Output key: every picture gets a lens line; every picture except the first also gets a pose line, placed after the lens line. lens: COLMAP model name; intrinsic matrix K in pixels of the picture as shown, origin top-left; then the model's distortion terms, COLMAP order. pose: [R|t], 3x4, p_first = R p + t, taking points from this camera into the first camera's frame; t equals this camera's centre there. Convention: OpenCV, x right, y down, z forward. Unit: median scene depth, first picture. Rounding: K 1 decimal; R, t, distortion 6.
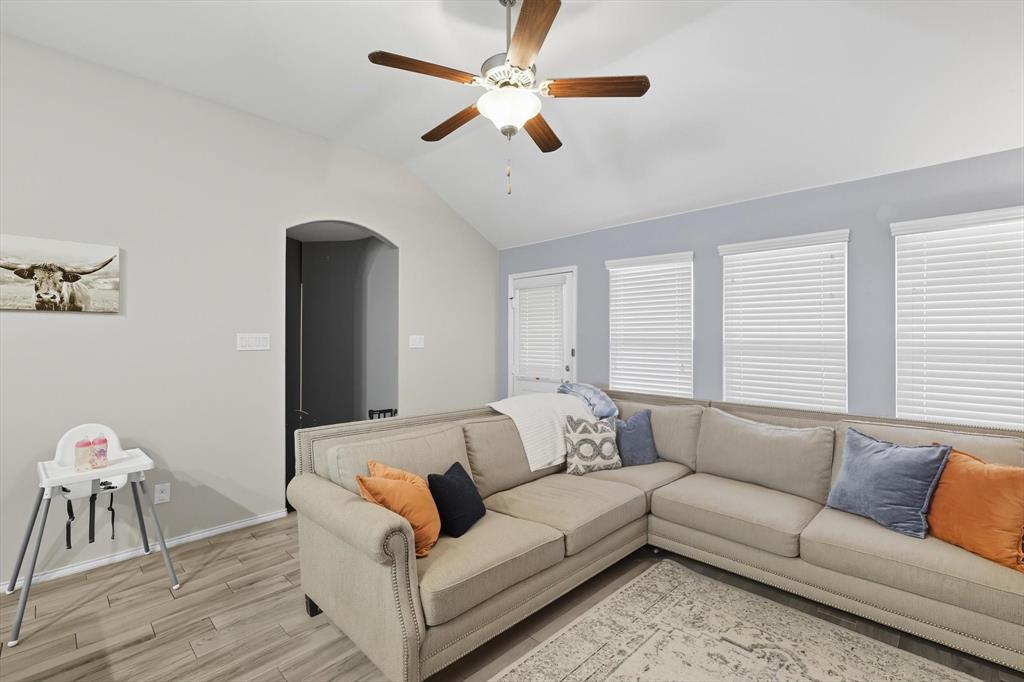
lens RADIAL K [[453.9, 0, 510.2], [0, 453.9, 340.1], [0, 0, 1]] dist [-0.000953, 0.000113]
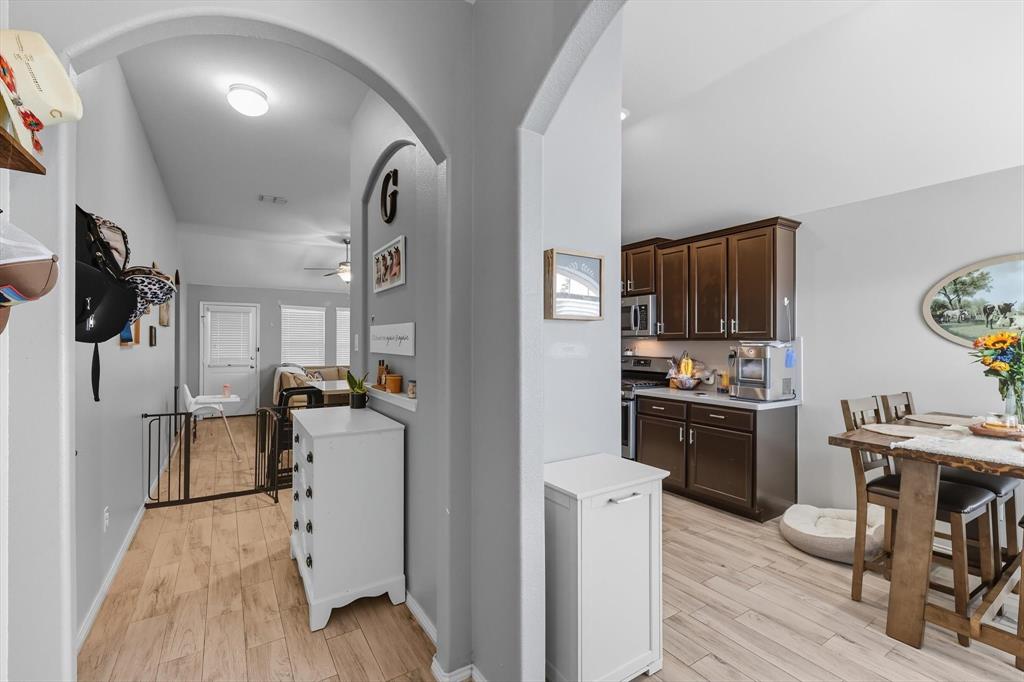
lens RADIAL K [[453.9, 0, 511.6], [0, 453.9, 339.1], [0, 0, 1]] dist [-0.000953, 0.000113]
pose [[0.210423, -0.000289, 0.977610, -1.723773], [-0.007785, 0.999968, 0.001971, -0.033281], [-0.977579, -0.008026, 0.210414, -0.505381]]
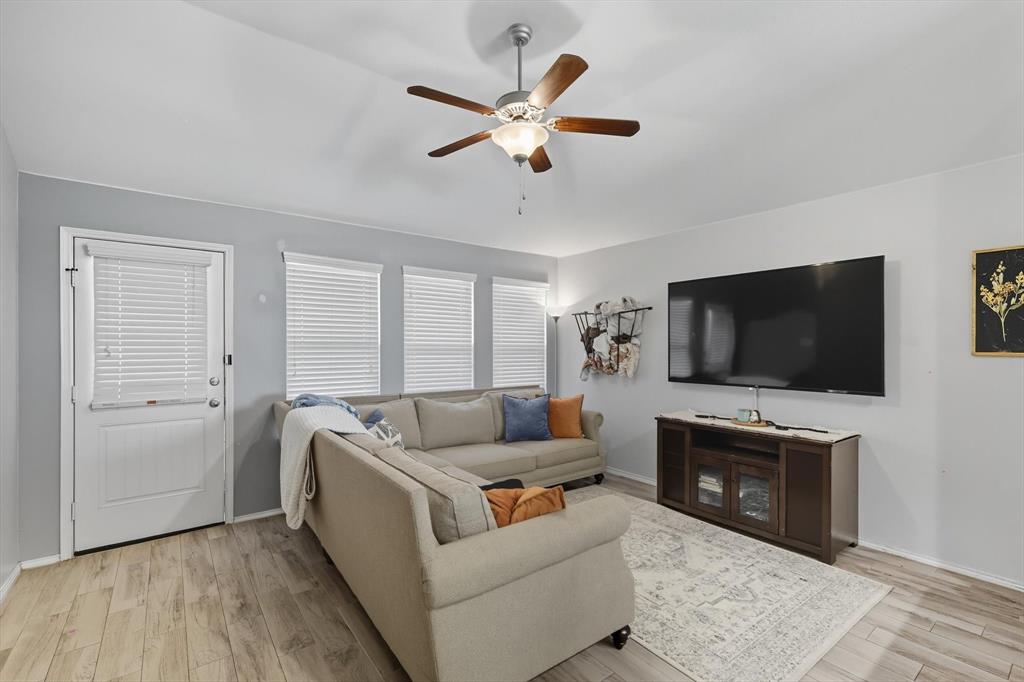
lens RADIAL K [[453.9, 0, 509.8], [0, 453.9, 343.3], [0, 0, 1]] dist [-0.000953, 0.000113]
pose [[0.134992, -0.008275, 0.990812, -0.634221], [-0.007079, 0.999932, 0.009315, -0.012184], [-0.990821, -0.008271, 0.134925, 0.496525]]
